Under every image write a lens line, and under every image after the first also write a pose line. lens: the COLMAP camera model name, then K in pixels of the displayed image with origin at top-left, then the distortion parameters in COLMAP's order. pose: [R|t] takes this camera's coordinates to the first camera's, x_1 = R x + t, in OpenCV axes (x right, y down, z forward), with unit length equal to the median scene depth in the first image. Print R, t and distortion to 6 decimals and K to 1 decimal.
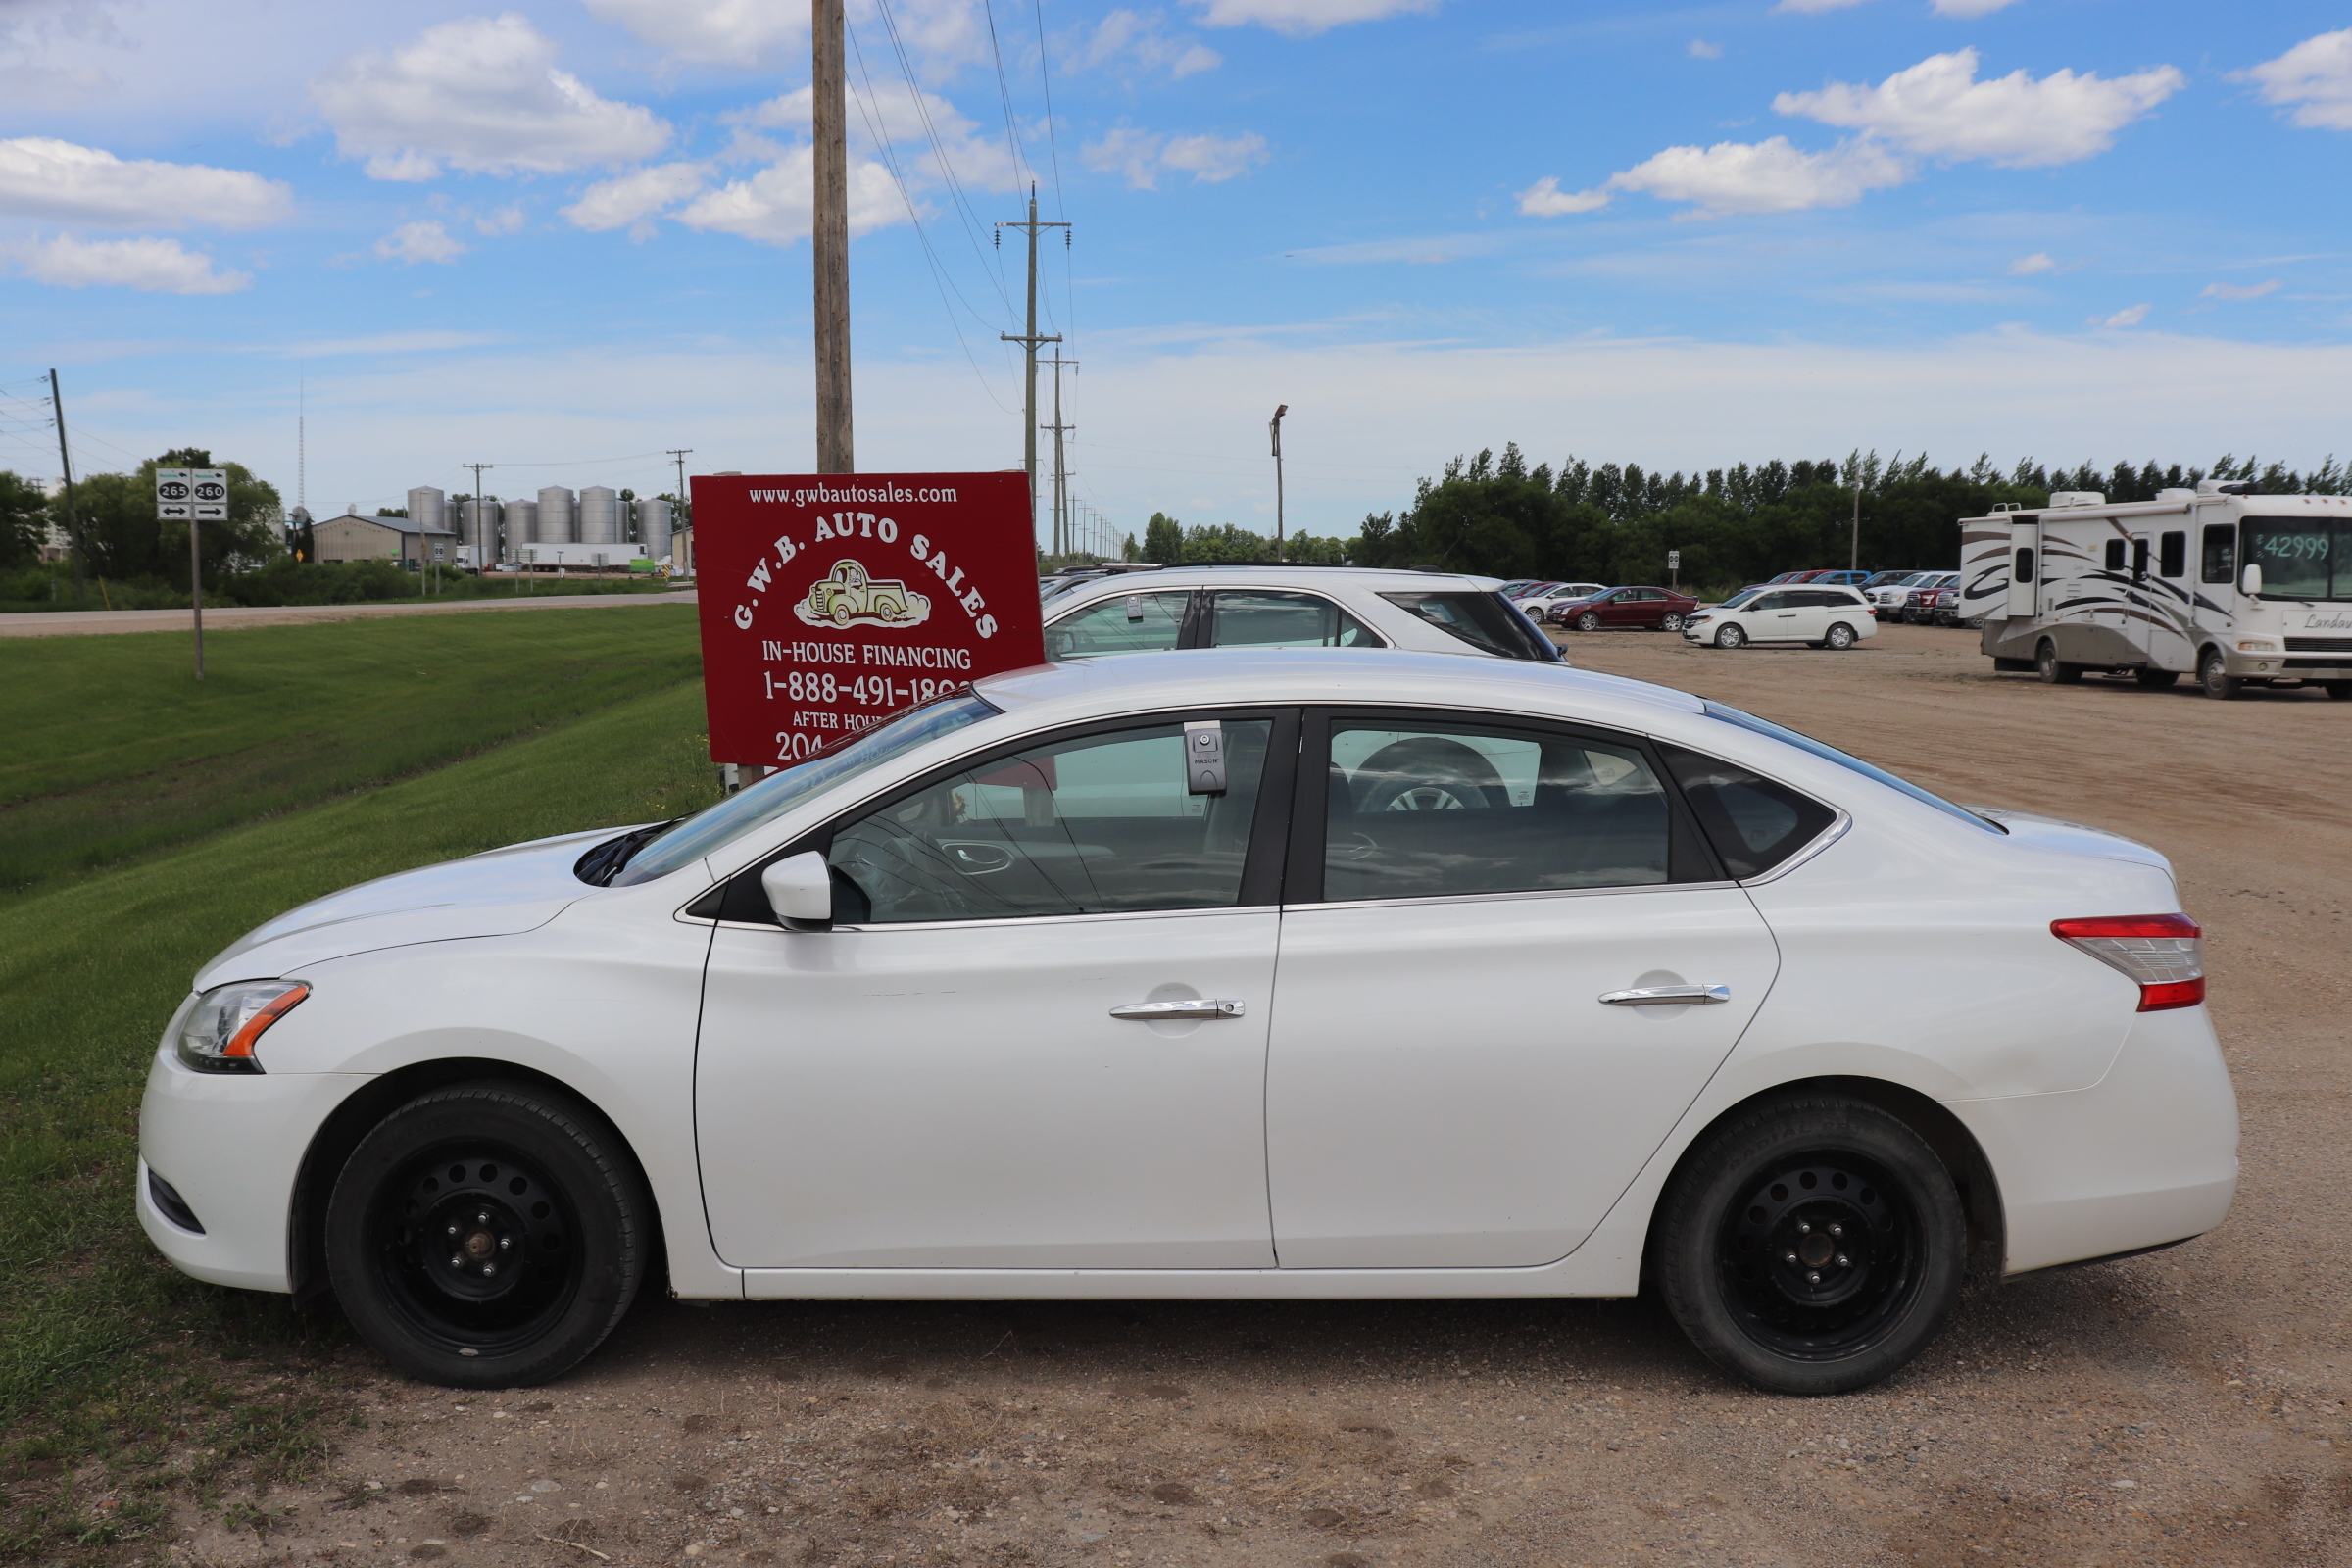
lens RADIAL K [[2415.1, 0, 1176.0], [0, 2415.1, 784.0], [0, 0, 1]] dist [-0.176893, 0.318922]
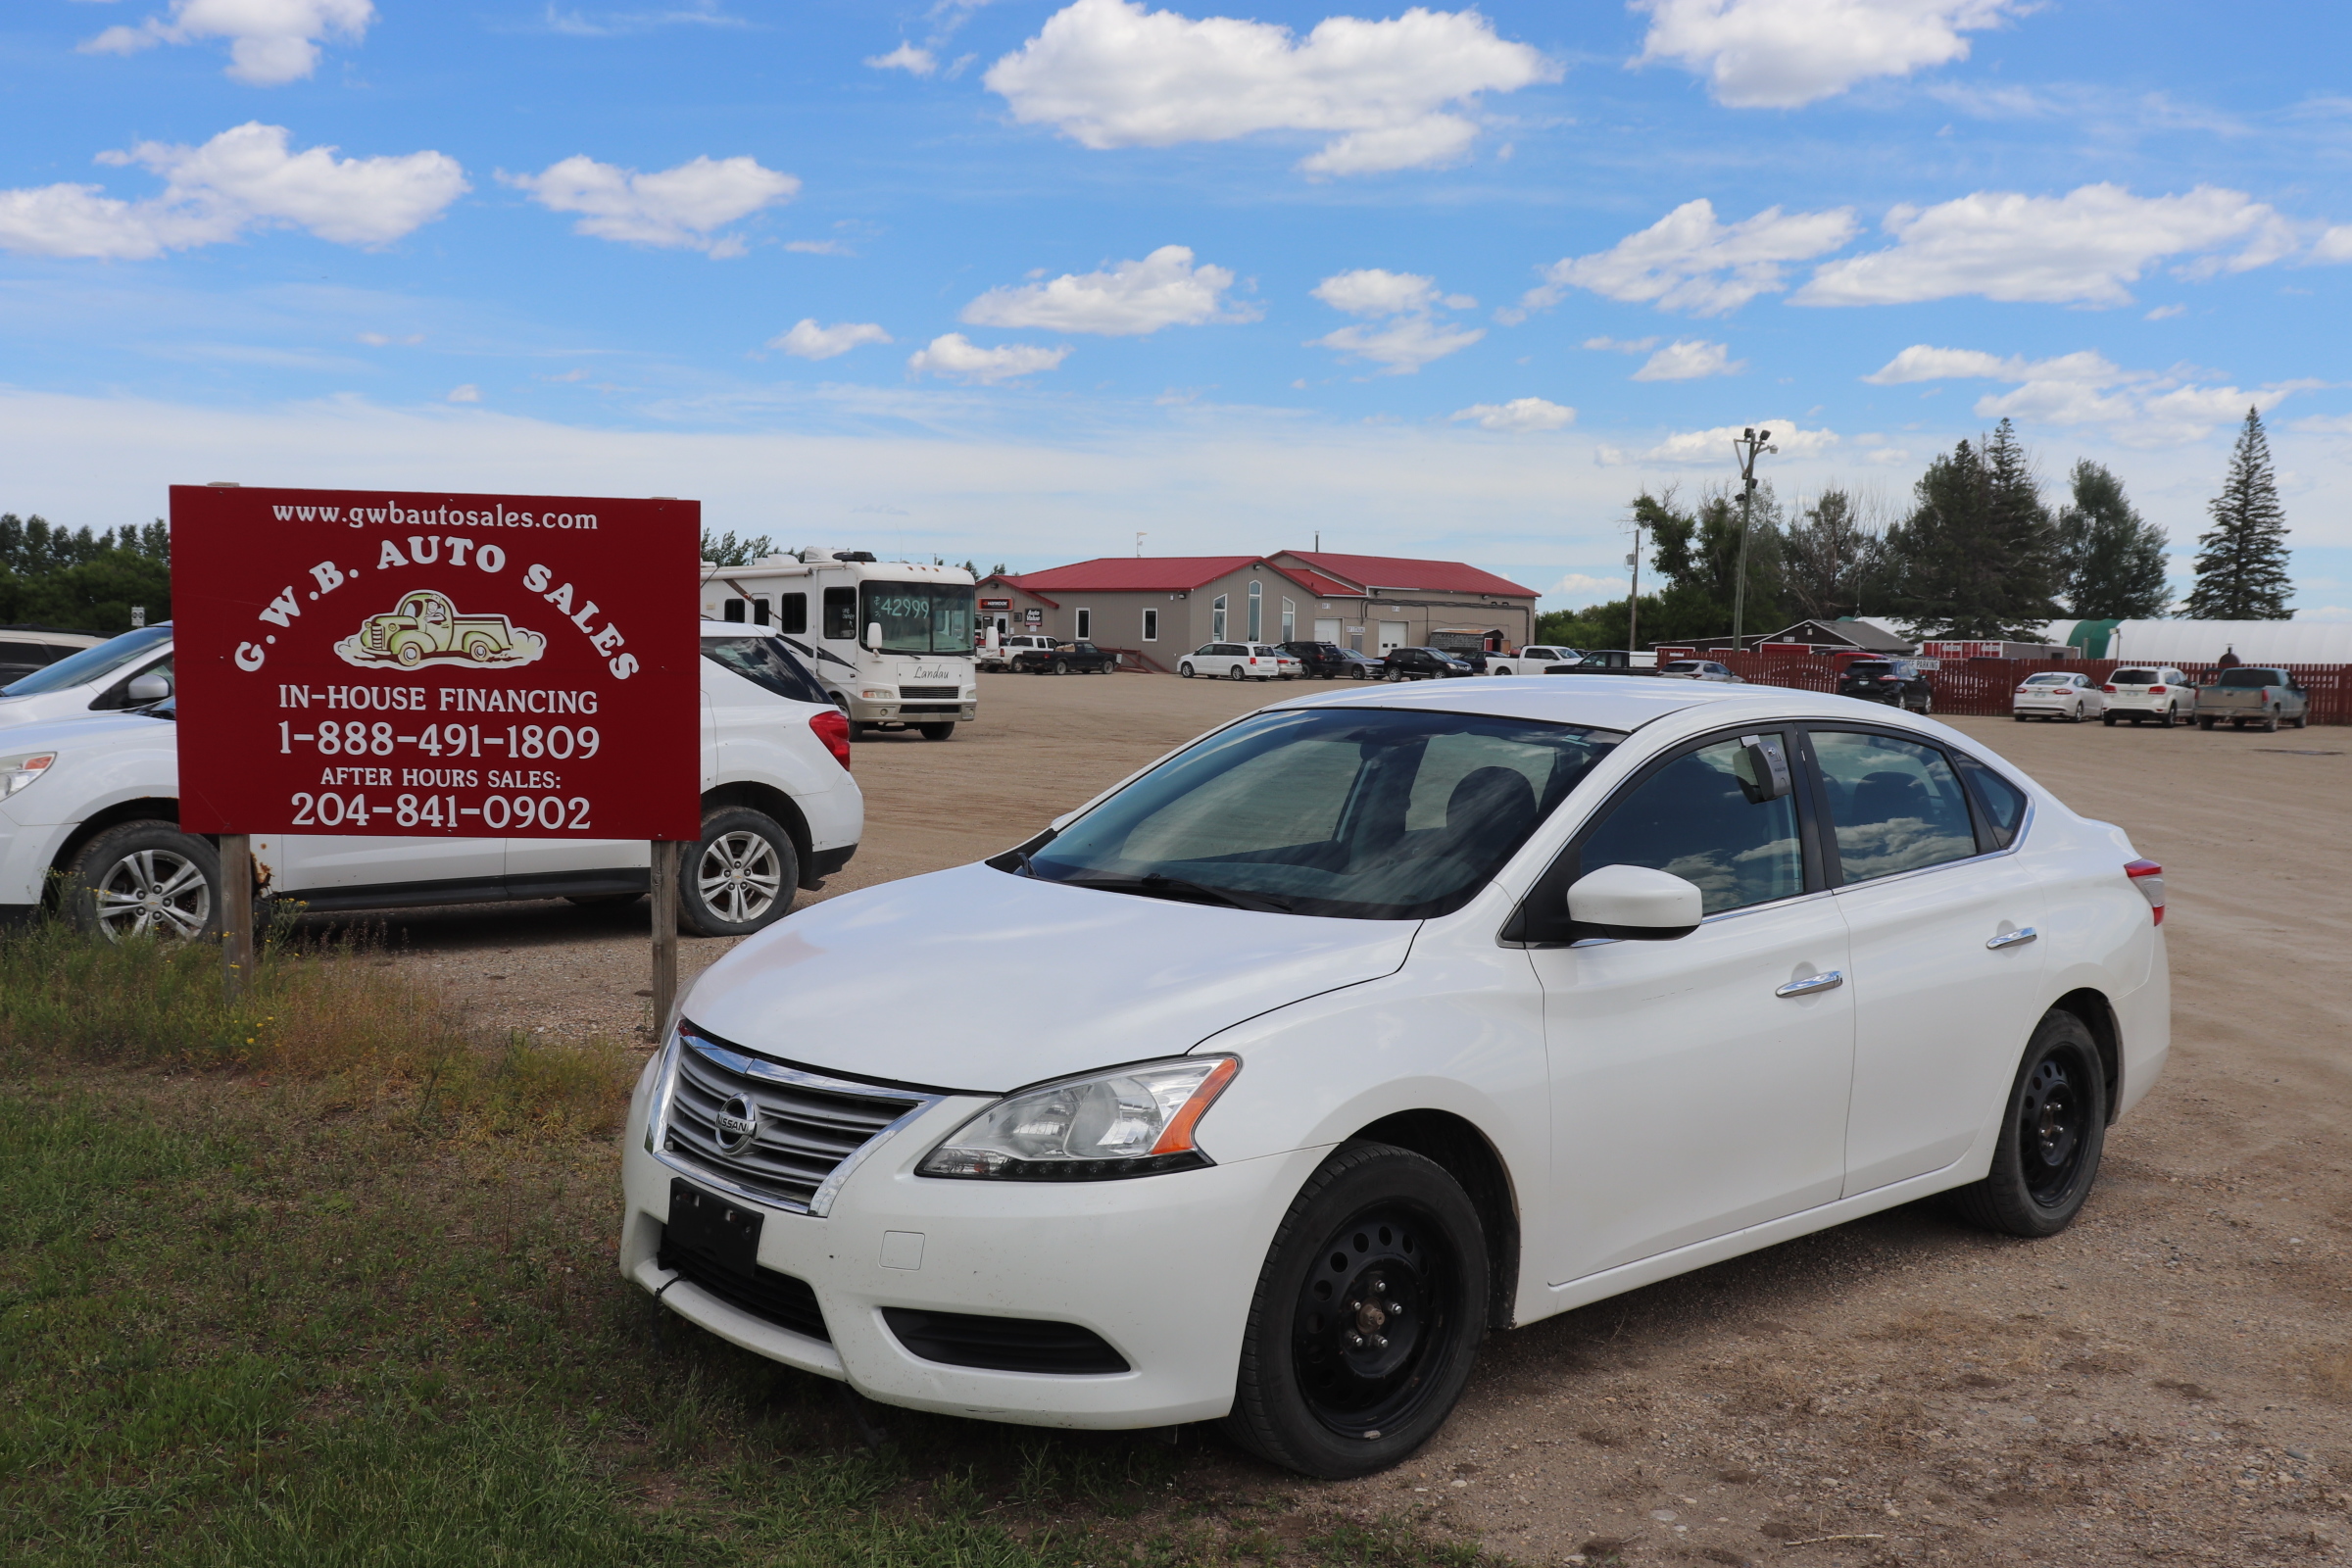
lens RADIAL K [[2329.1, 0, 1178.0], [0, 2329.1, 808.6], [0, 0, 1]] dist [-0.204144, 0.395433]
pose [[0.731093, -0.038064, 0.681215, -0.498120], [0.047168, 0.998873, 0.005192, -0.005640], [-0.680645, 0.028336, 0.732065, 0.205794]]
